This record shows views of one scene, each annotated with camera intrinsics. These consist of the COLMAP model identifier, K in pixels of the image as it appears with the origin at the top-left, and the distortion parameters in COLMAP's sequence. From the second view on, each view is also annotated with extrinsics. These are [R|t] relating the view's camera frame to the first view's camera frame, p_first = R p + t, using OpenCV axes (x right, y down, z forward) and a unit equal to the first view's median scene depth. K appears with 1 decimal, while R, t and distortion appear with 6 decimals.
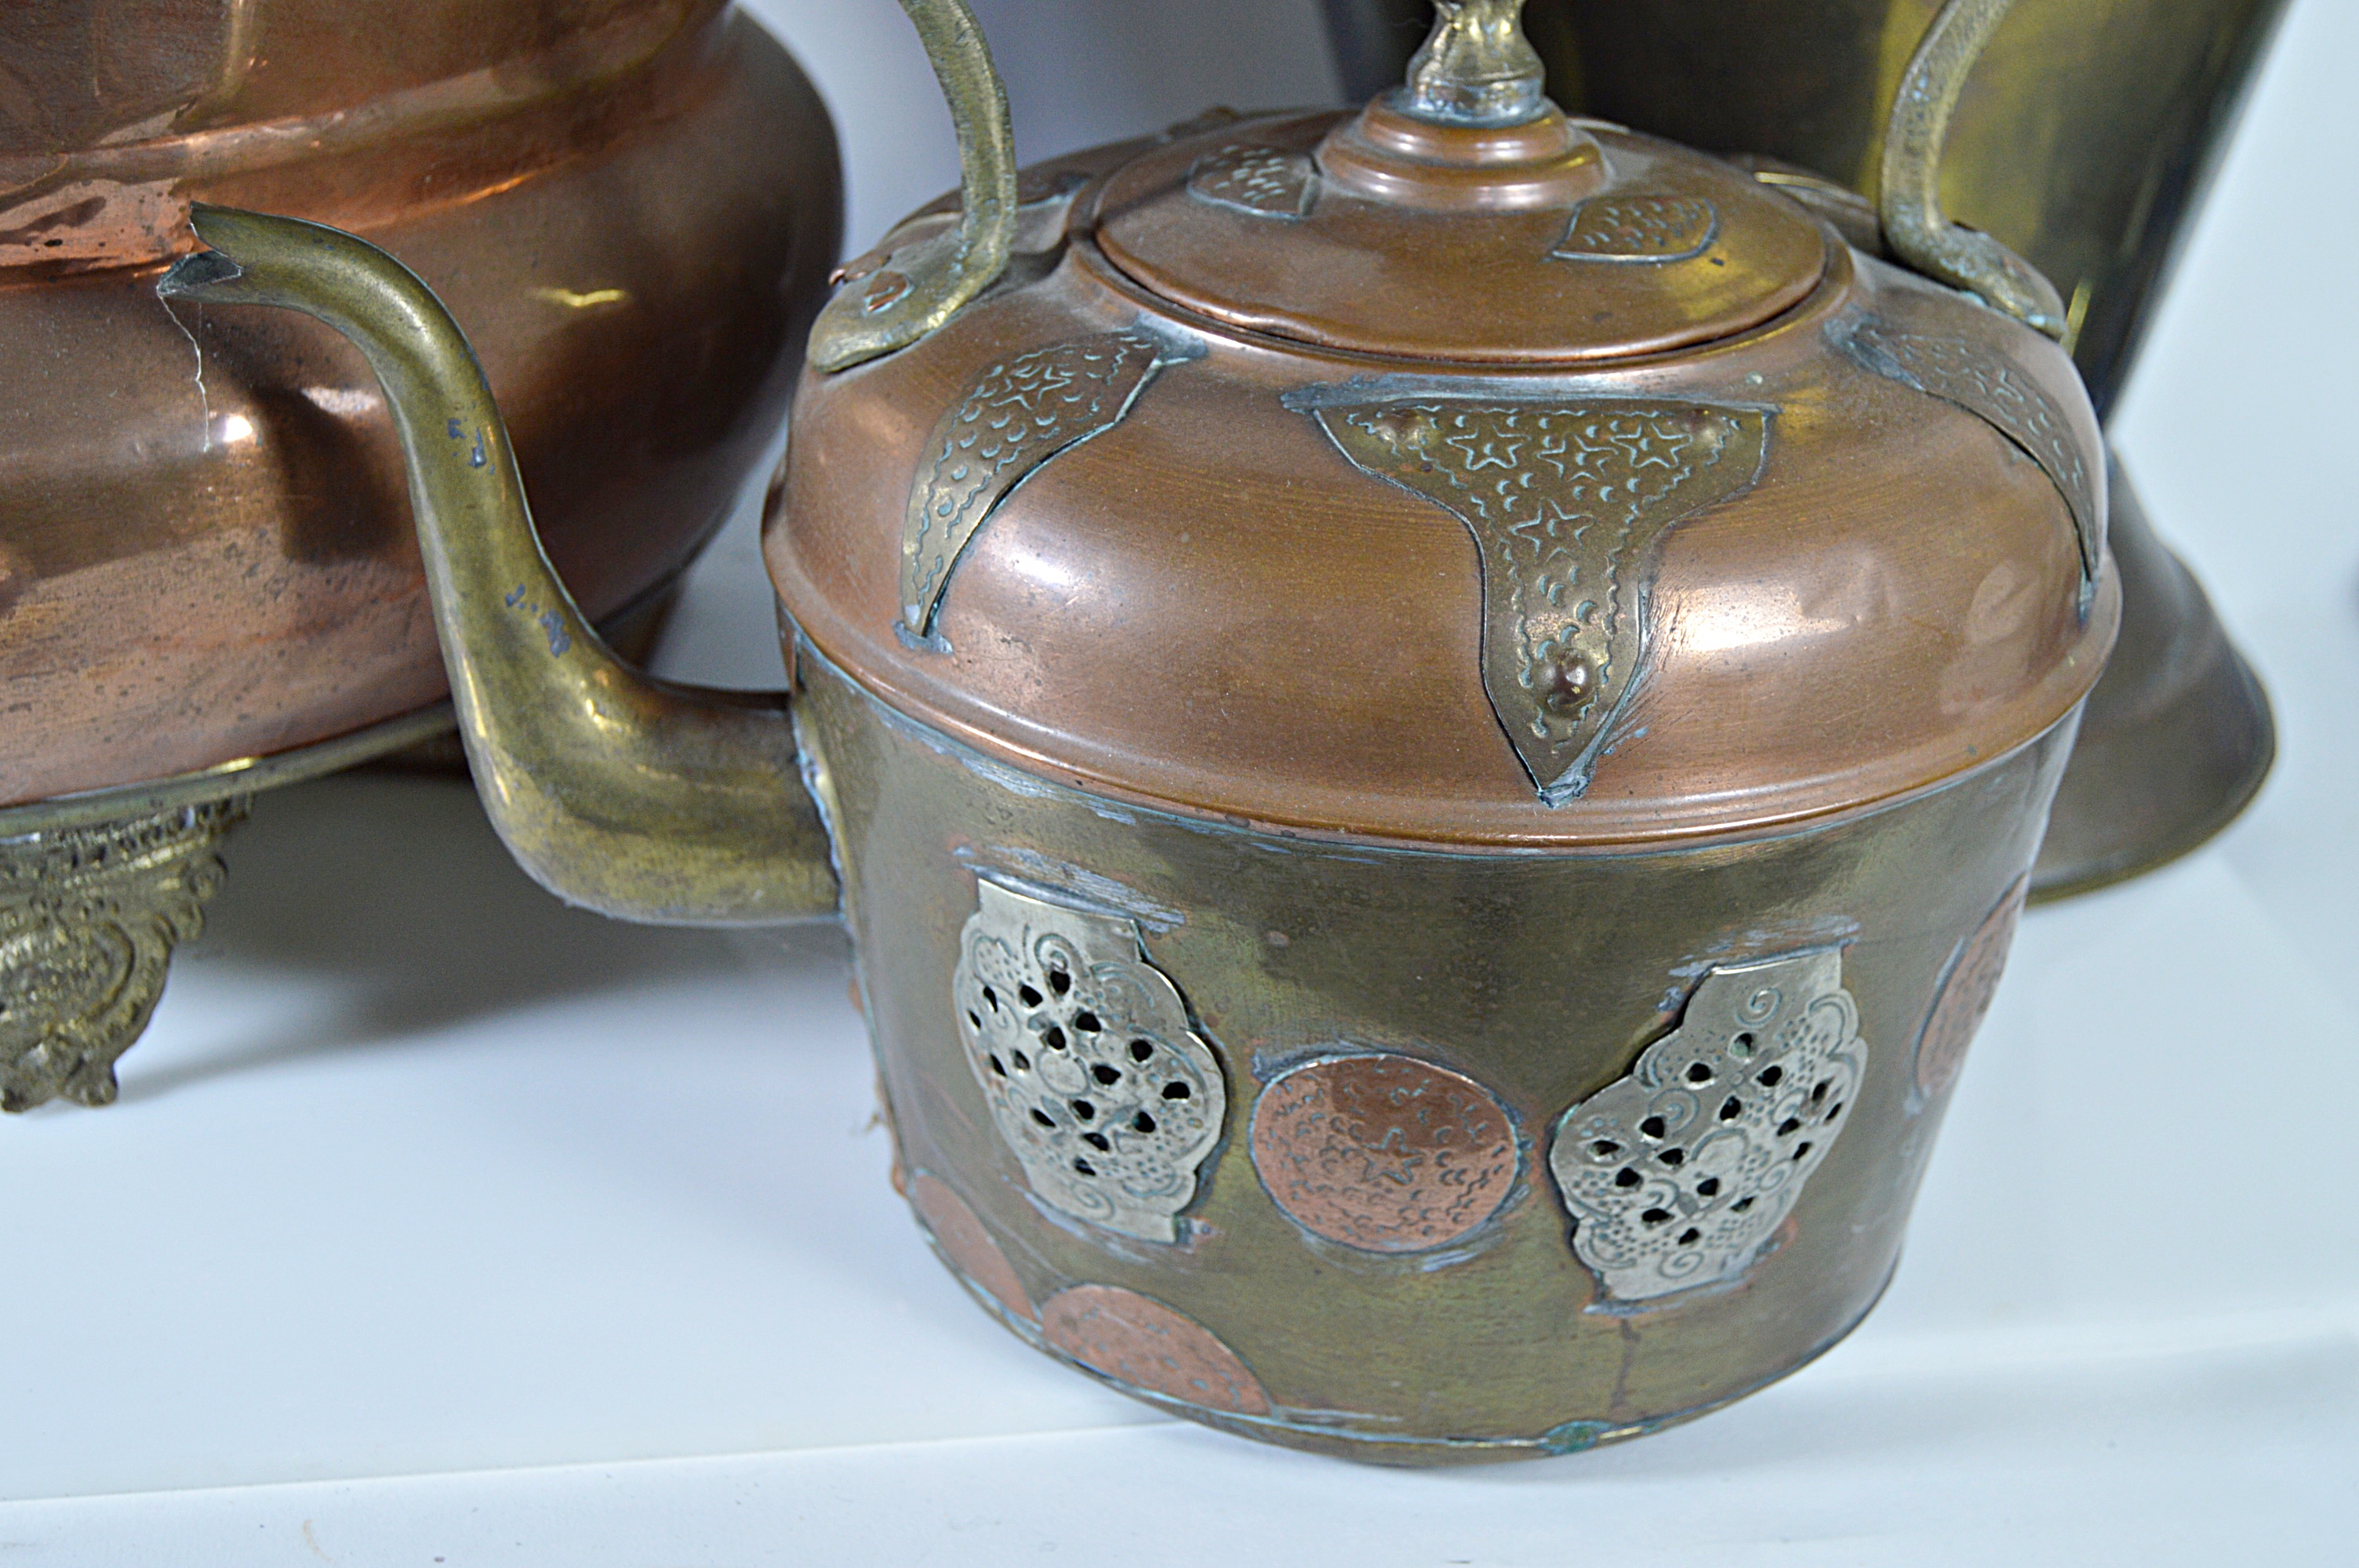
lens RADIAL K [[3440.3, 0, 1179.2], [0, 3440.3, 790.6], [0, 0, 1]] dist [-0.017133, 0.000000]
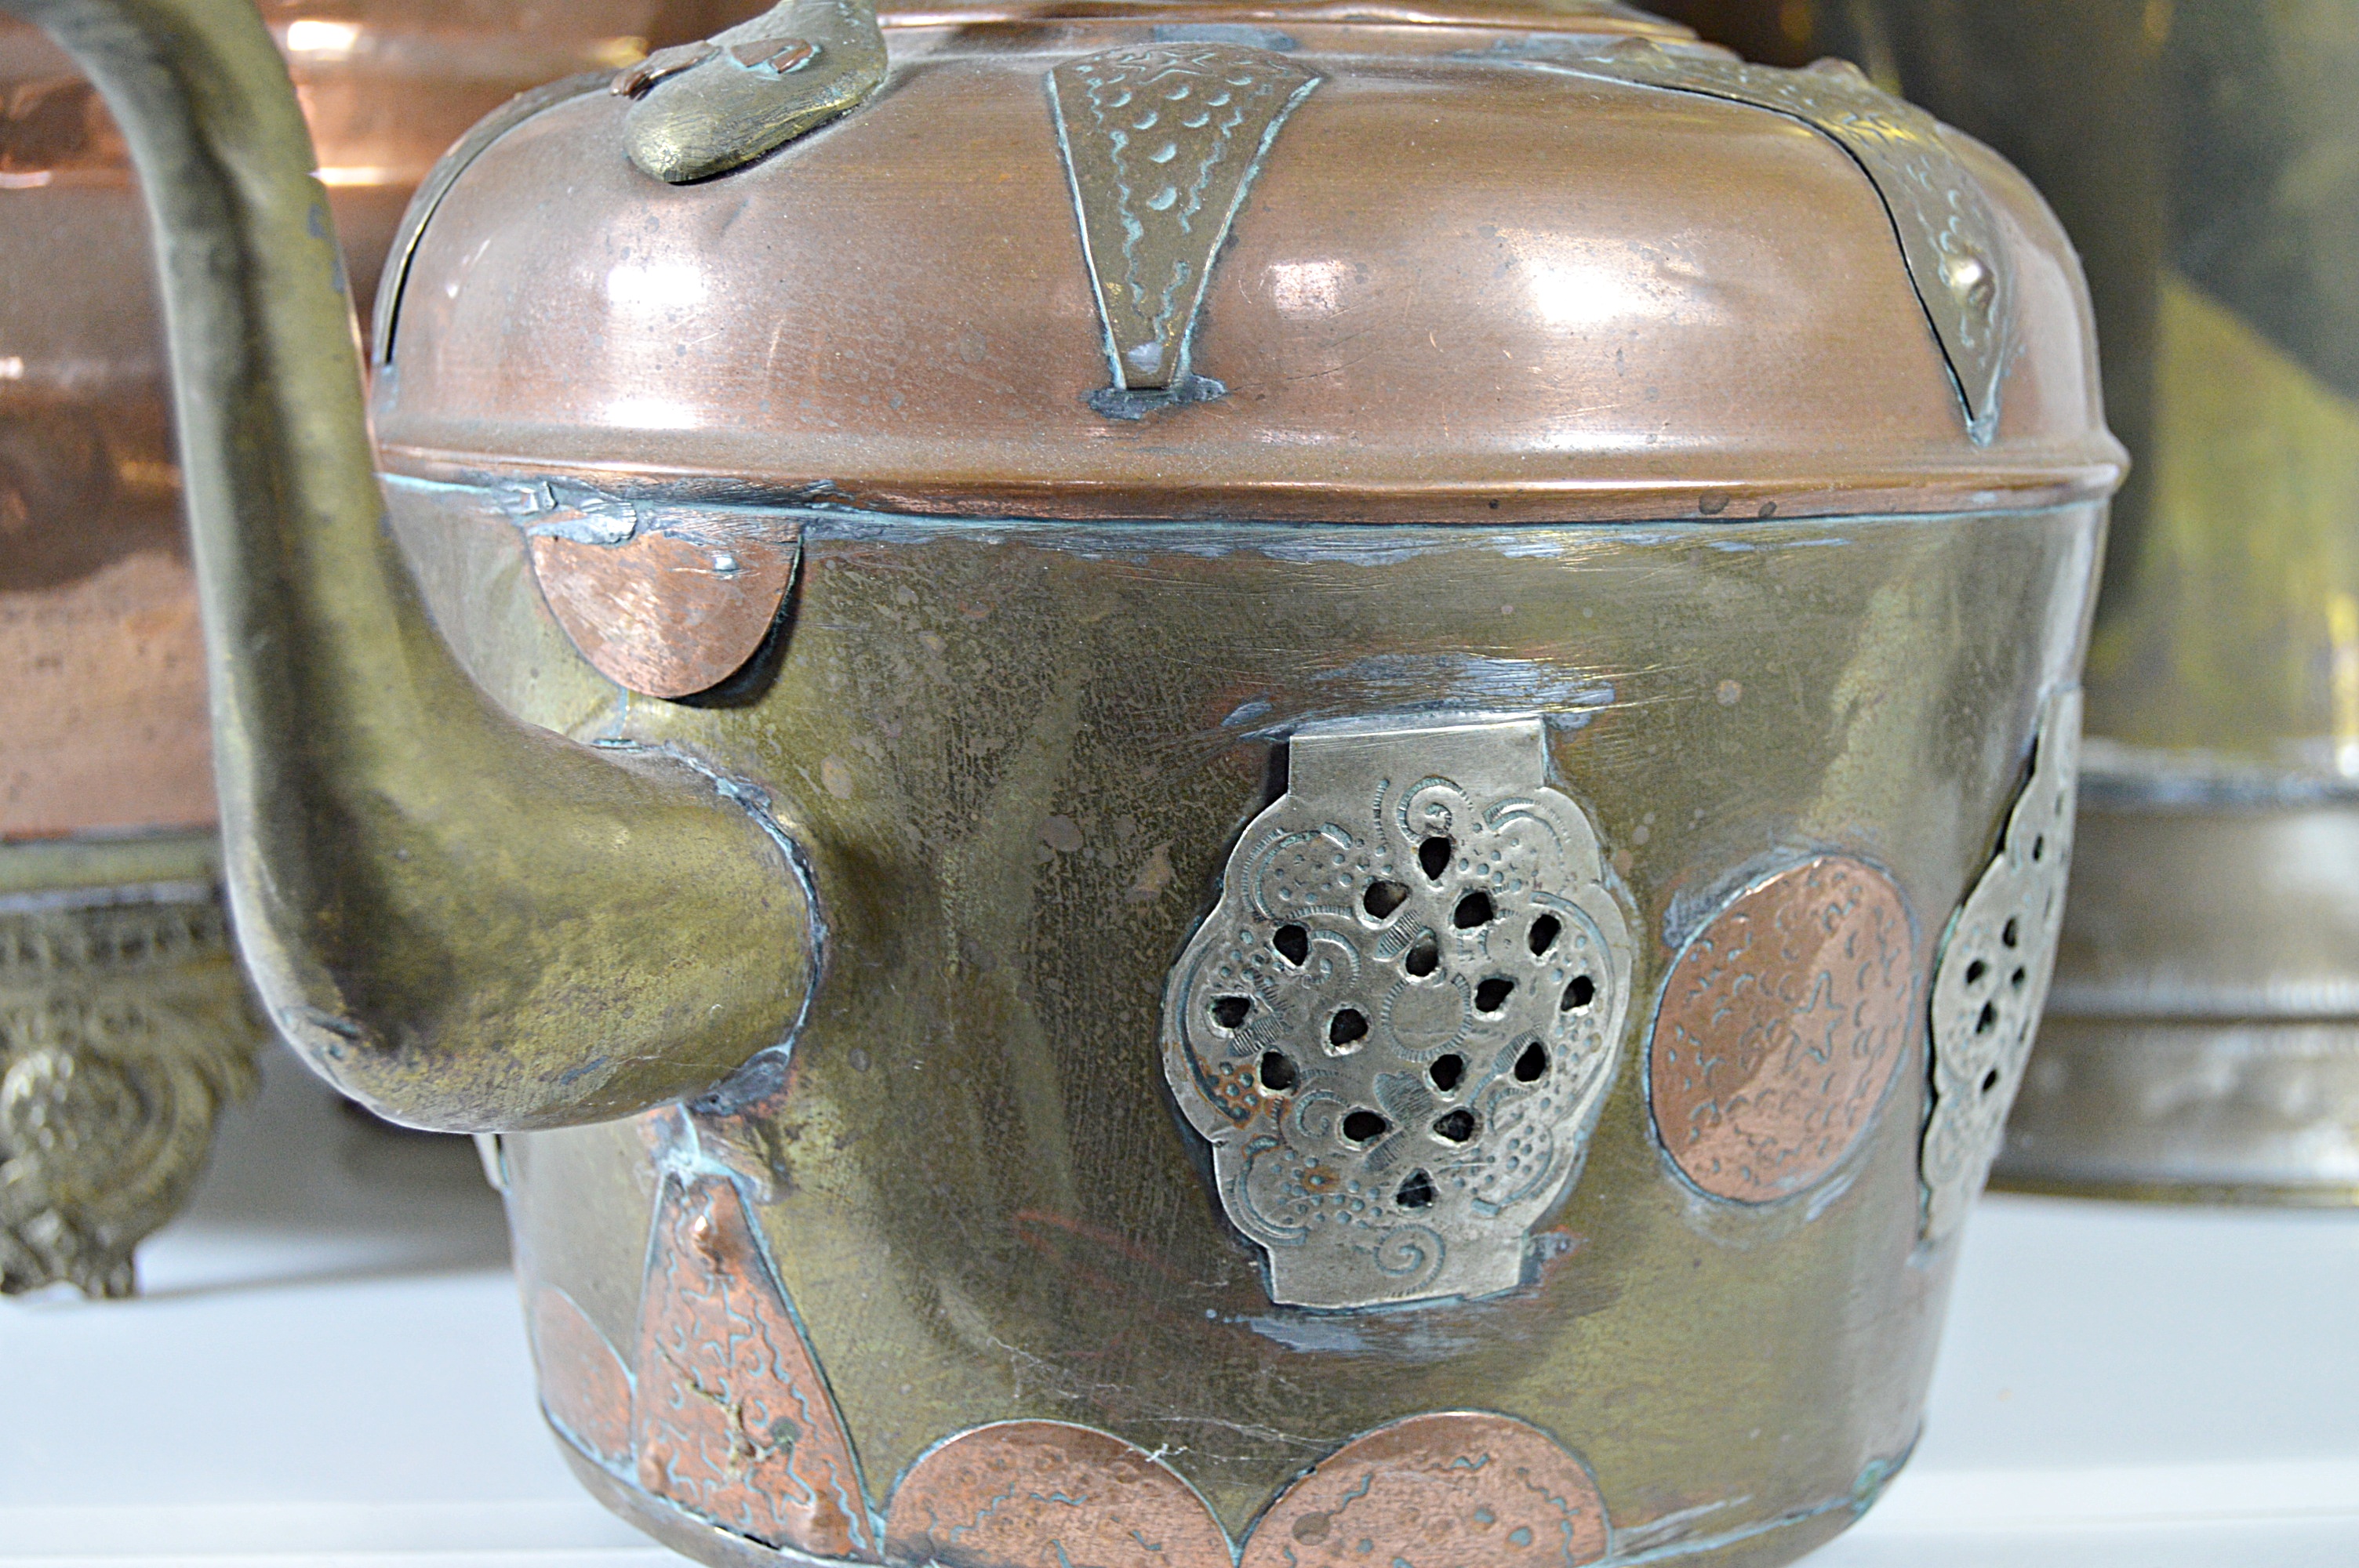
lens RADIAL K [[3947.3, 0, 1191.8], [0, 3947.3, 793.1], [0, 0, 1]] dist [-0.048536, 0.000000]
pose [[0.713376, -0.106879, 0.692583, -0.602933], [0.338793, 0.917731, -0.207340, 0.187340], [-0.613445, 0.382554, 0.690897, 0.465153]]
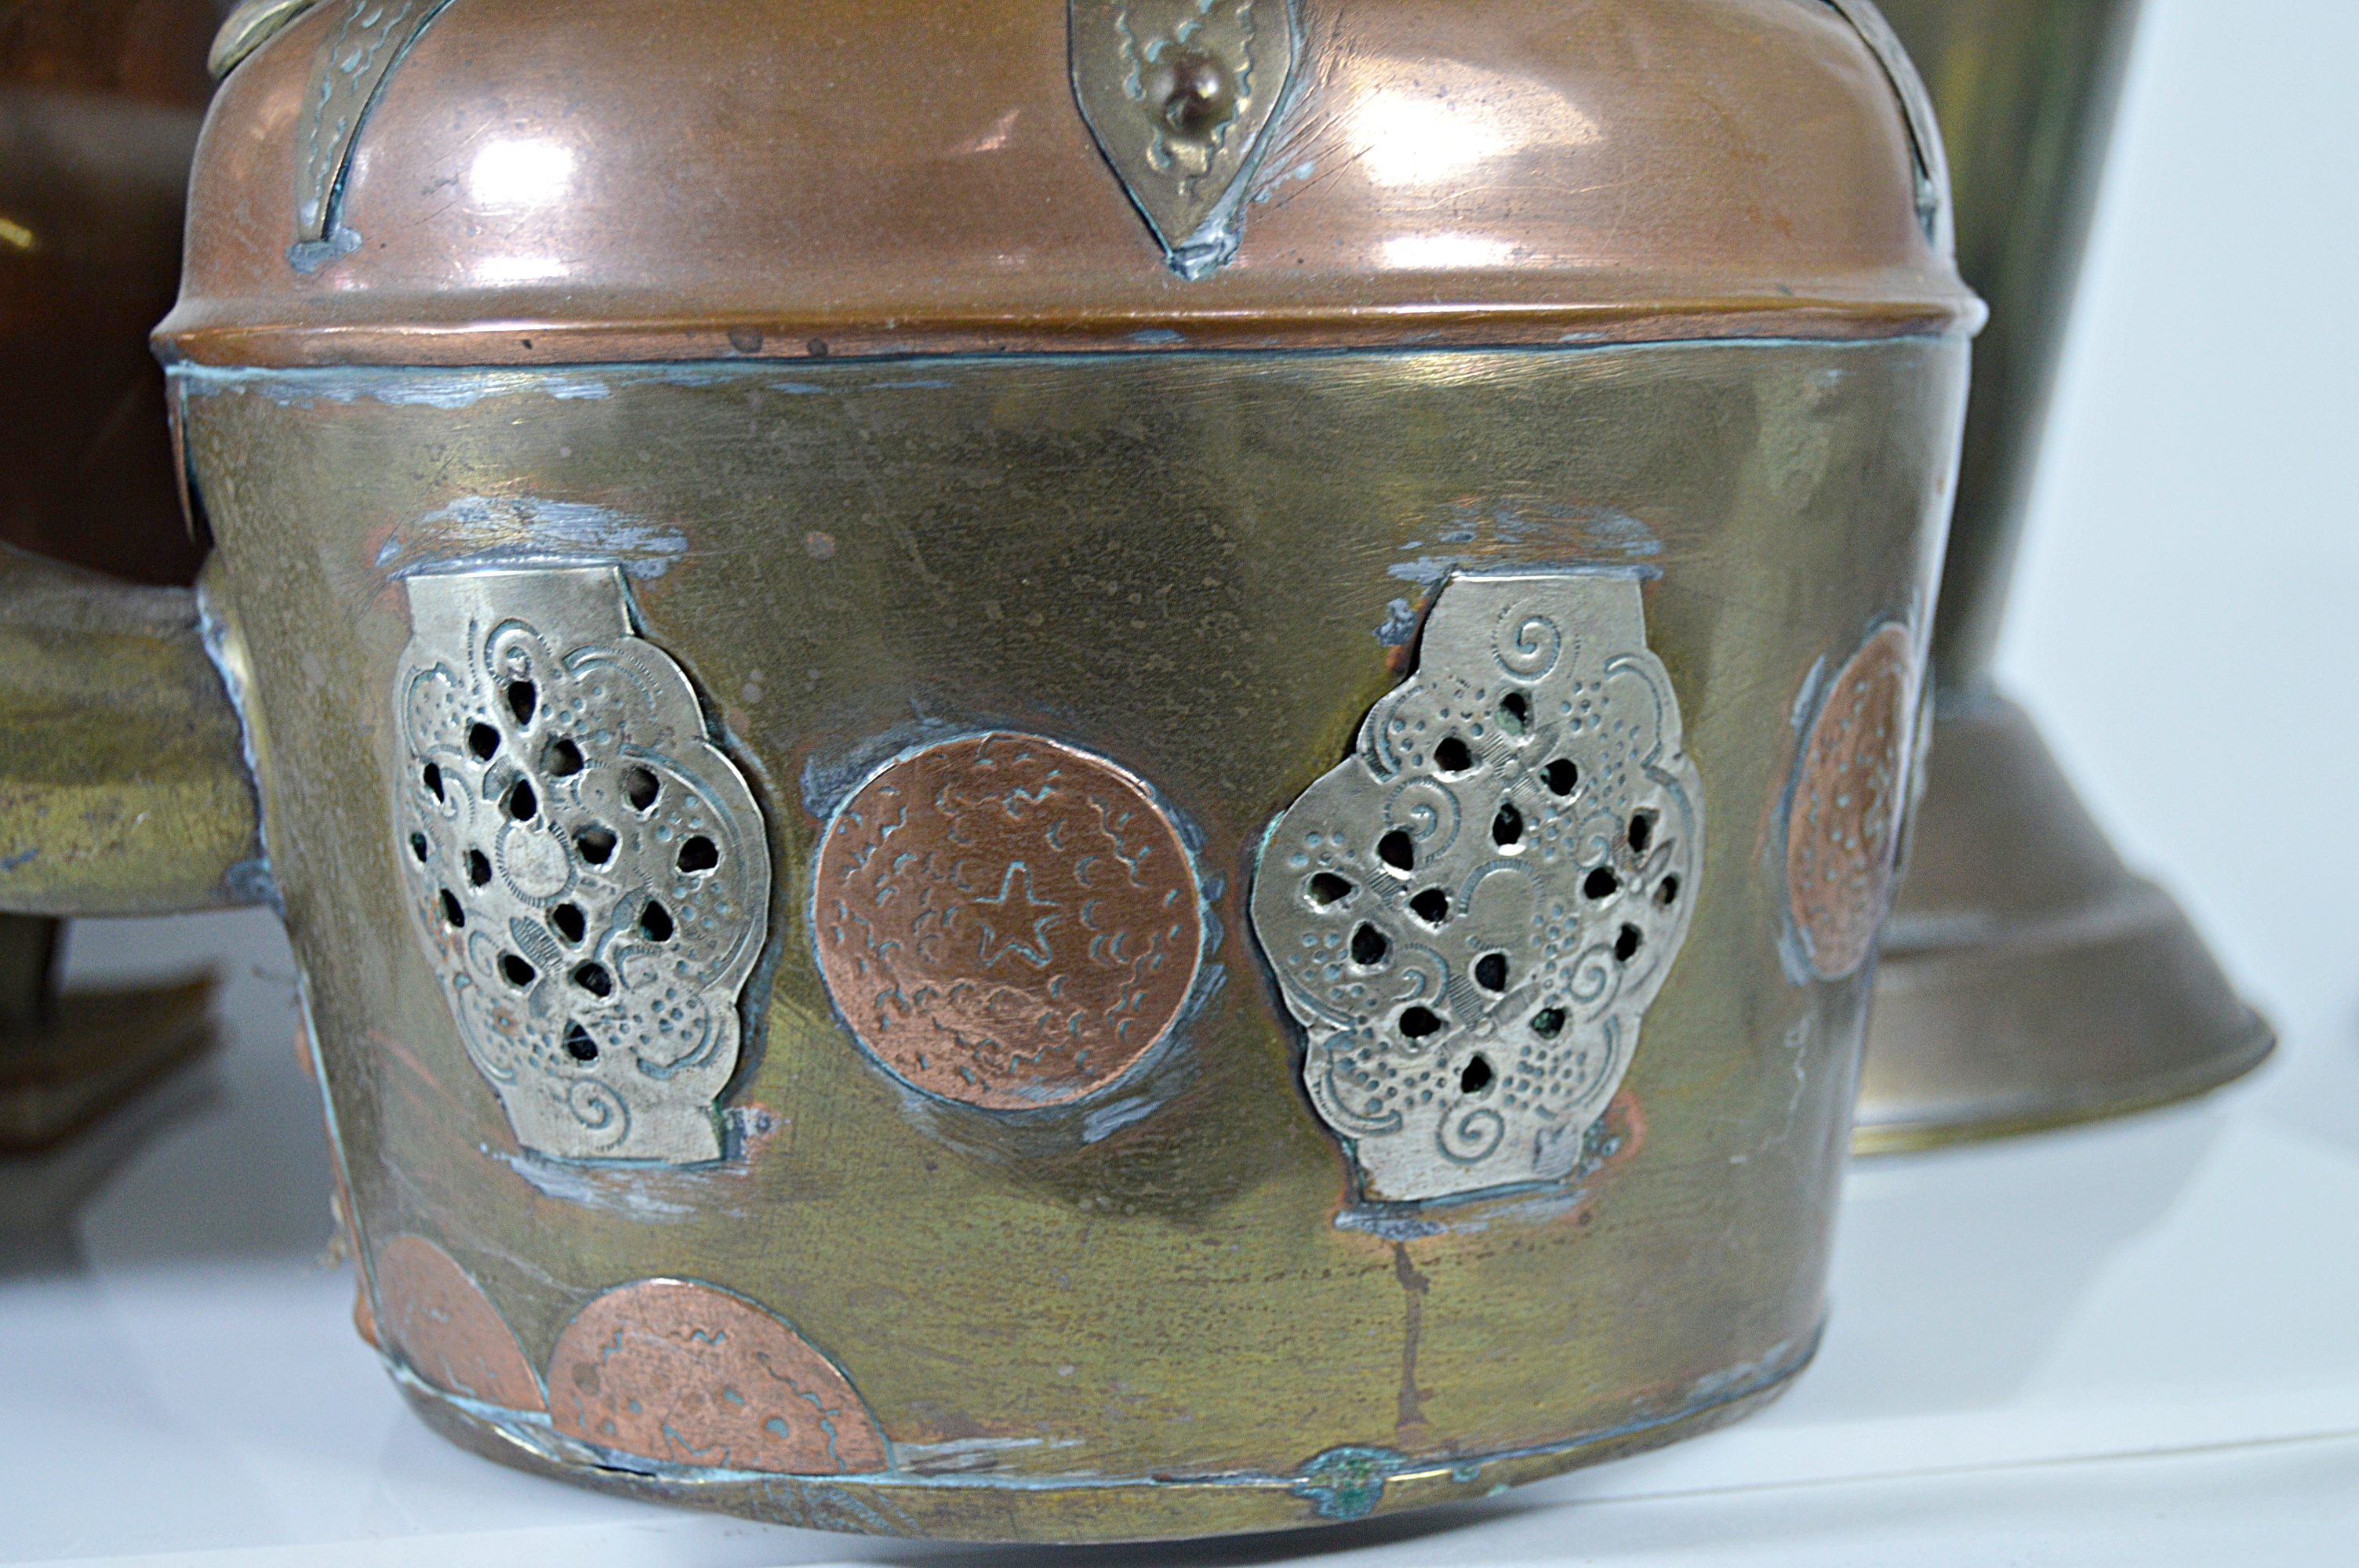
lens RADIAL K [[3947.3, 0, 1186.7], [0, 3947.3, 790.2], [0, 0, 1]] dist [-0.048536, 0.000000]
pose [[0.997623, -0.052708, 0.044386, 0.060627], [0.065295, 0.928915, -0.364492, 0.360005], [-0.022019, 0.366524, 0.930148, 0.262058]]
